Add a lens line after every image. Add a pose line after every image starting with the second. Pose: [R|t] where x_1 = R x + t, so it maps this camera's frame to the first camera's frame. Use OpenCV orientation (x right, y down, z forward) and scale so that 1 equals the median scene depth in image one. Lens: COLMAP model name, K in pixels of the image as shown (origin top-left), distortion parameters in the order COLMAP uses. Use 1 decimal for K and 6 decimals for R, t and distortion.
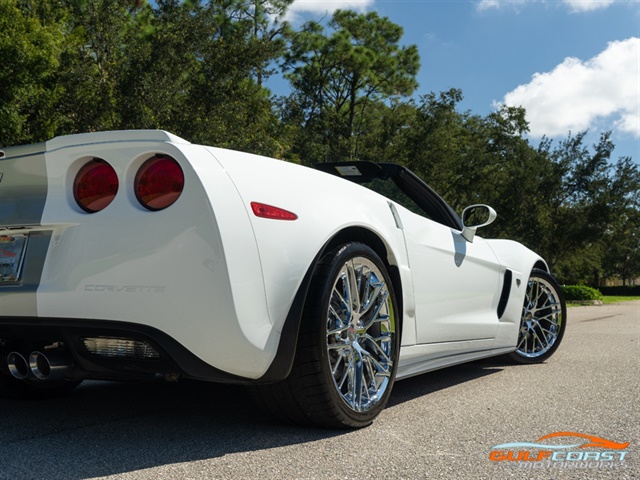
lens RADIAL K [[761.5, 0, 317.8], [0, 761.5, 242.1], [0, 0, 1]] dist [0.014676, 0.015281]
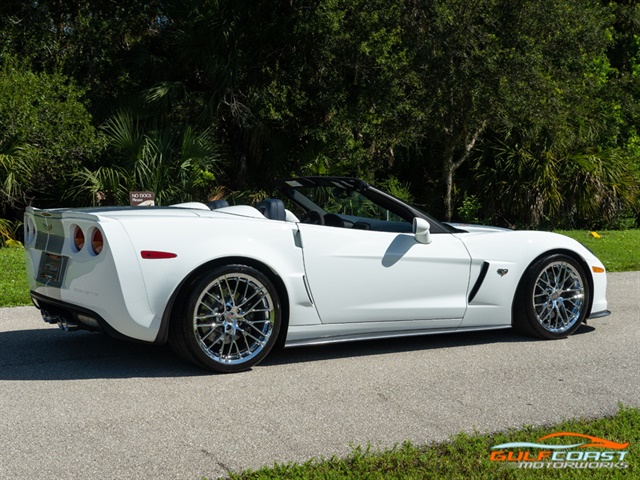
lens RADIAL K [[1062.2, 0, 320.9], [0, 1062.2, 241.0], [0, 0, 1]] dist [0.028580, 0.195433]
pose [[0.880607, 0.046029, -0.471607, 0.820155], [0.014065, 0.992293, 0.123110, -0.208666], [0.473639, -0.115045, 0.873173, -0.583464]]
